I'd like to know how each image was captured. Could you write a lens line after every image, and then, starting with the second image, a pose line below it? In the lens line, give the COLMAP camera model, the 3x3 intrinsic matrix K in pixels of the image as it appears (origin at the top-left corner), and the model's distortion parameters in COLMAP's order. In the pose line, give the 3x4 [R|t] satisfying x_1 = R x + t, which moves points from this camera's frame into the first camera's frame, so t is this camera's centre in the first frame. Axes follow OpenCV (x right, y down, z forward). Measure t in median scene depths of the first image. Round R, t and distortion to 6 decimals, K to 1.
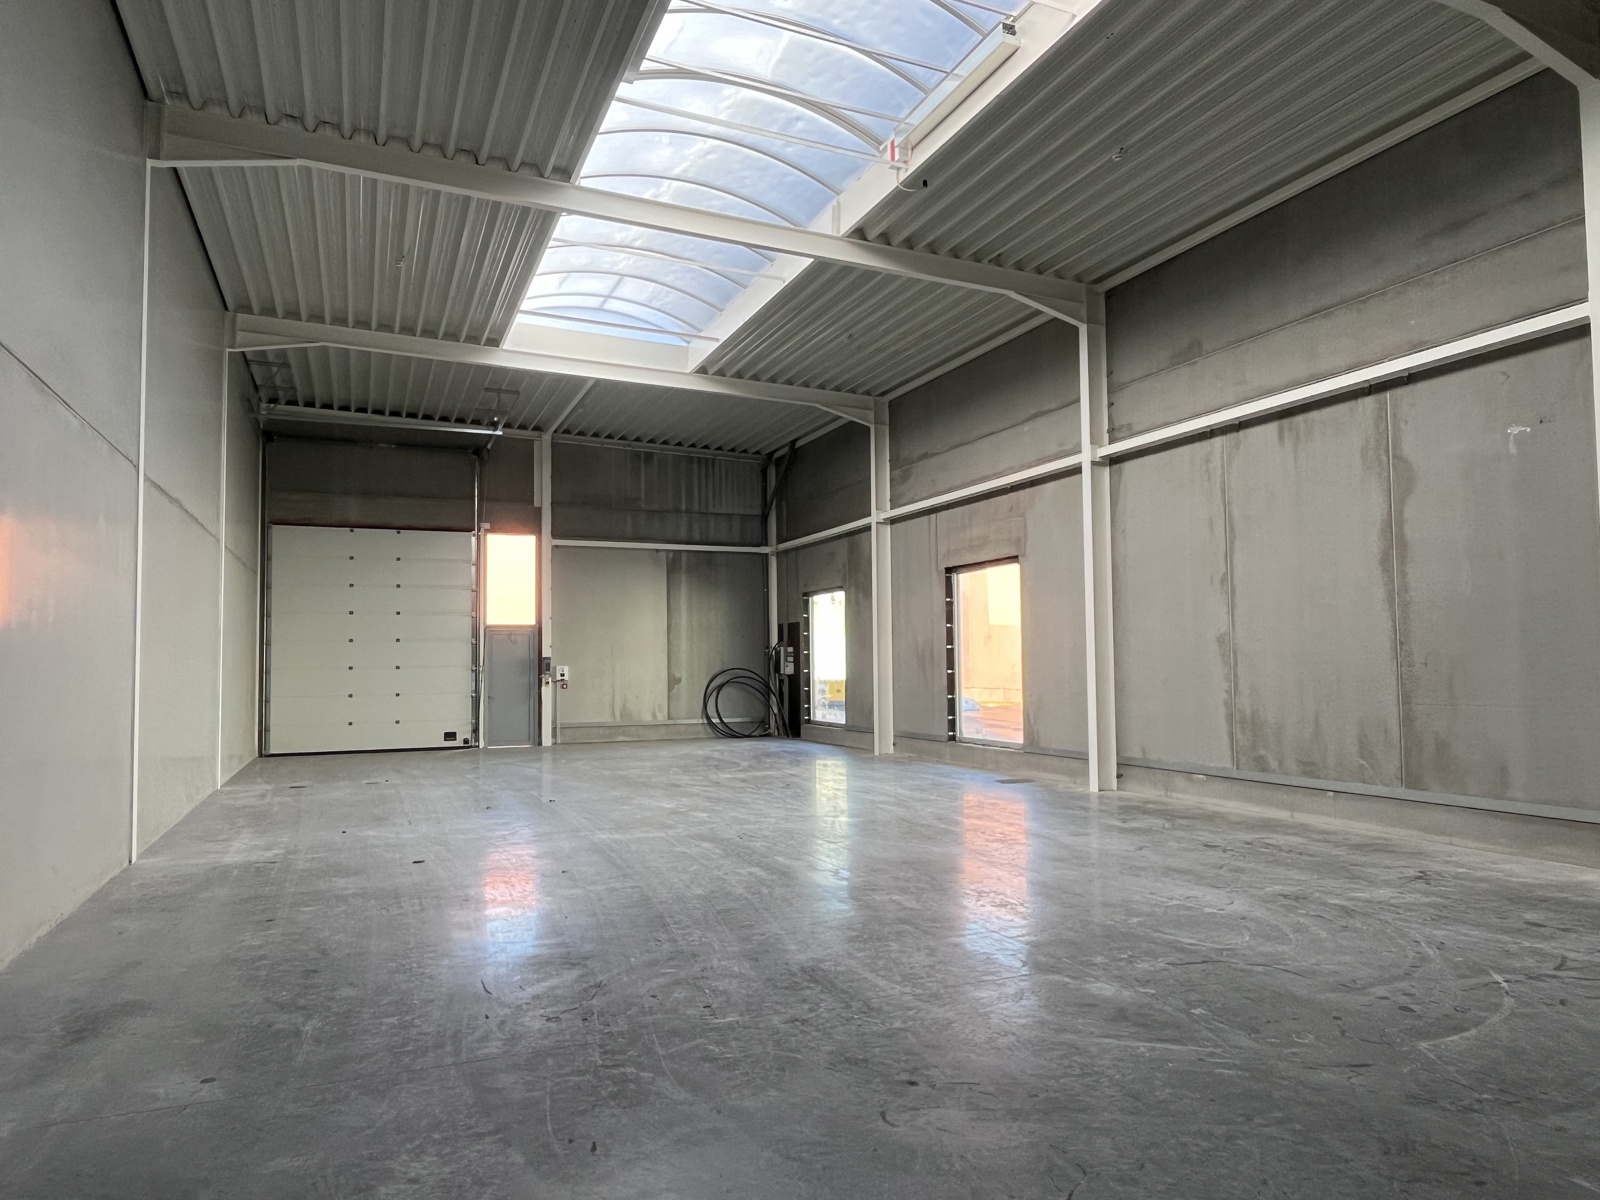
lens RADIAL K [[1028.9, 0, 800.5], [0, 1028.9, 605.5], [0, 0, 1]] dist [0.000285, 0.000134]
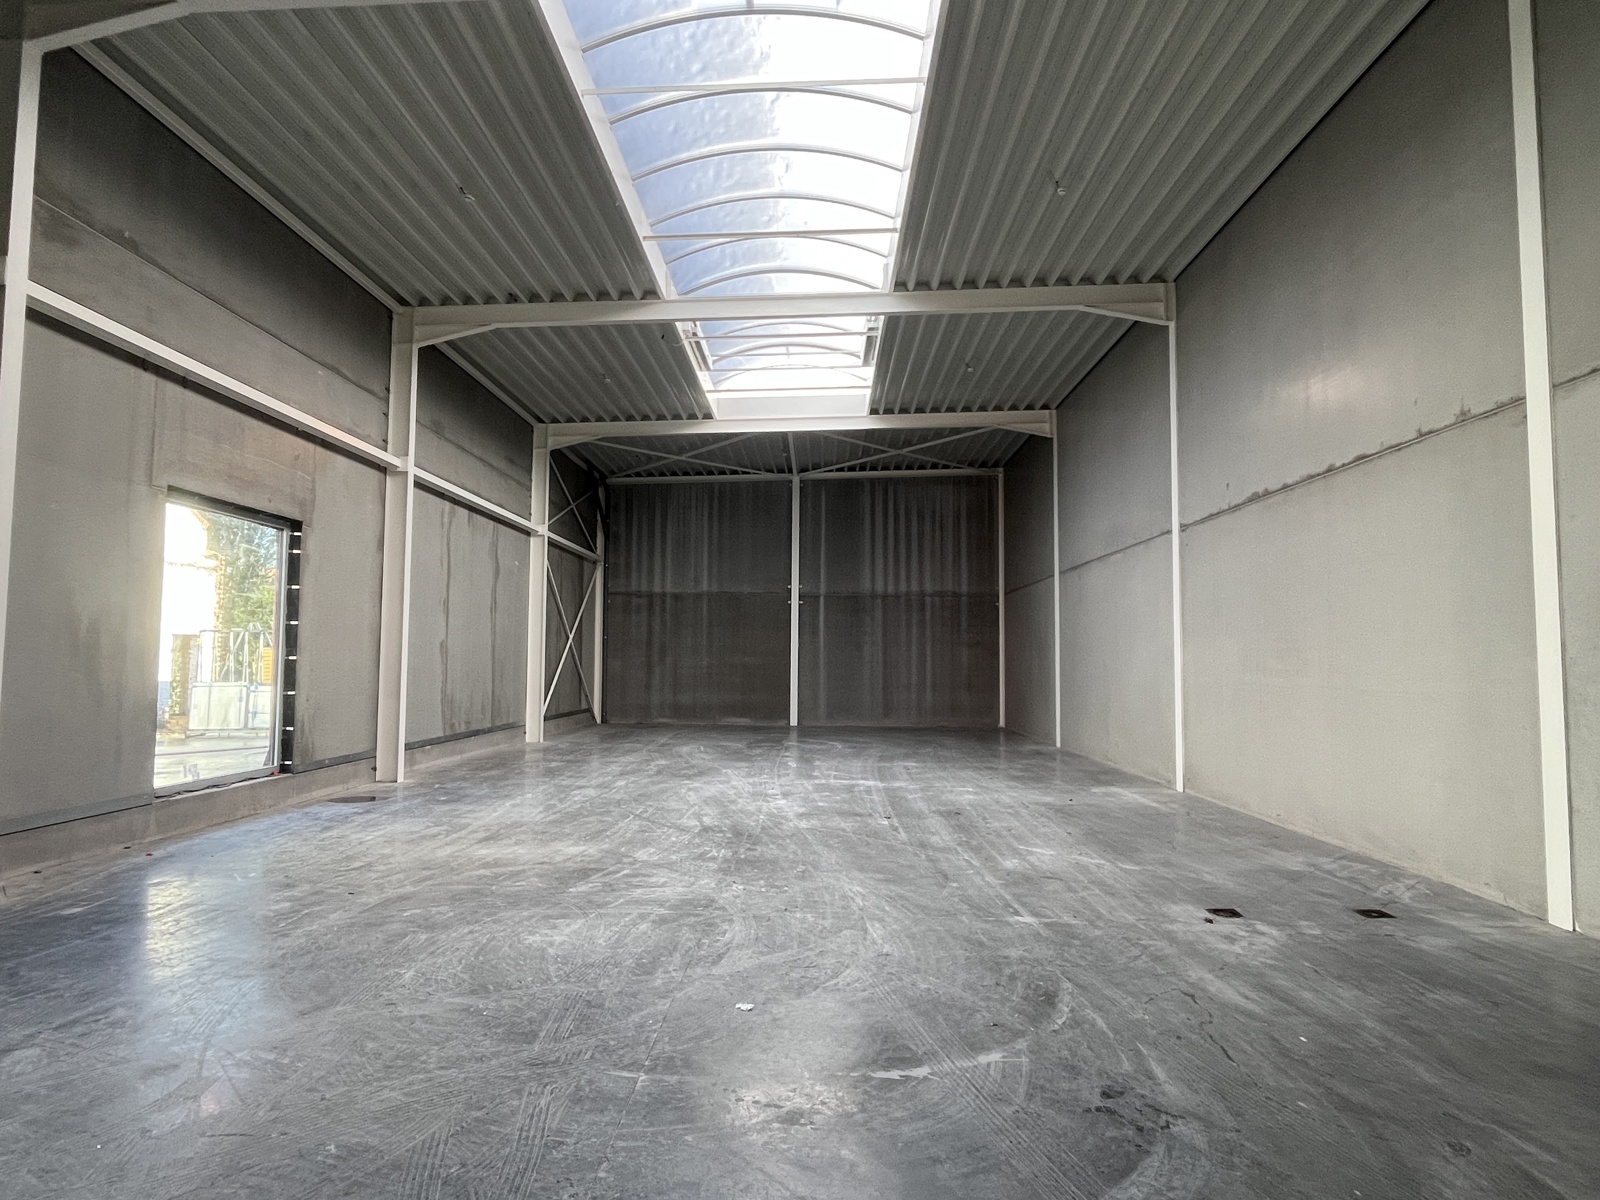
lens RADIAL K [[887.8, 0, 798.6], [0, 887.8, 606.1], [0, 0, 1]] dist [-0.005001, -0.000606]
pose [[-0.909905, 0.031048, 0.413653, -0.469686], [-0.019857, 0.992792, -0.118197, 0.099769], [-0.414341, -0.115762, -0.902729, 1.663483]]
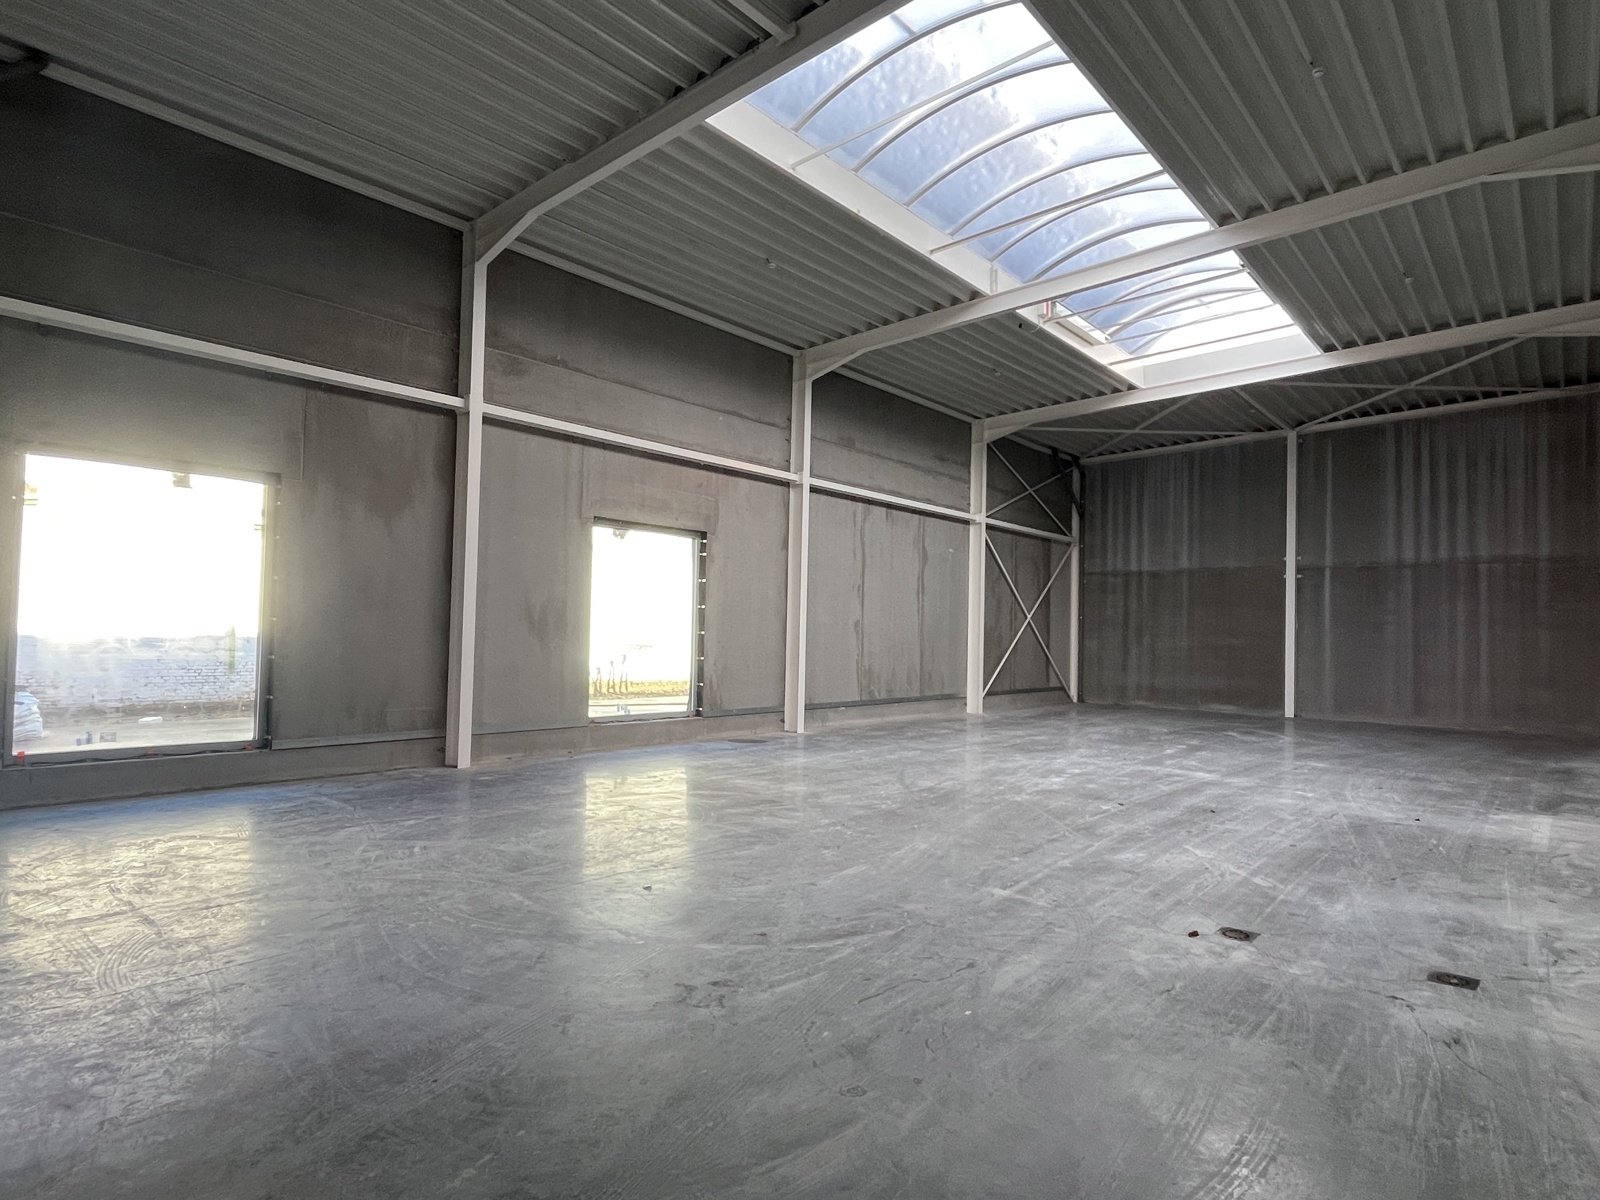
lens RADIAL K [[887.8, 0, 798.6], [0, 887.8, 606.1], [0, 0, 1]] dist [-0.005001, -0.000606]
pose [[-0.434194, 0.031358, 0.900273, -0.745144], [-0.066062, 0.995594, -0.066539, 0.093277], [-0.898394, -0.088365, -0.430210, 1.498149]]
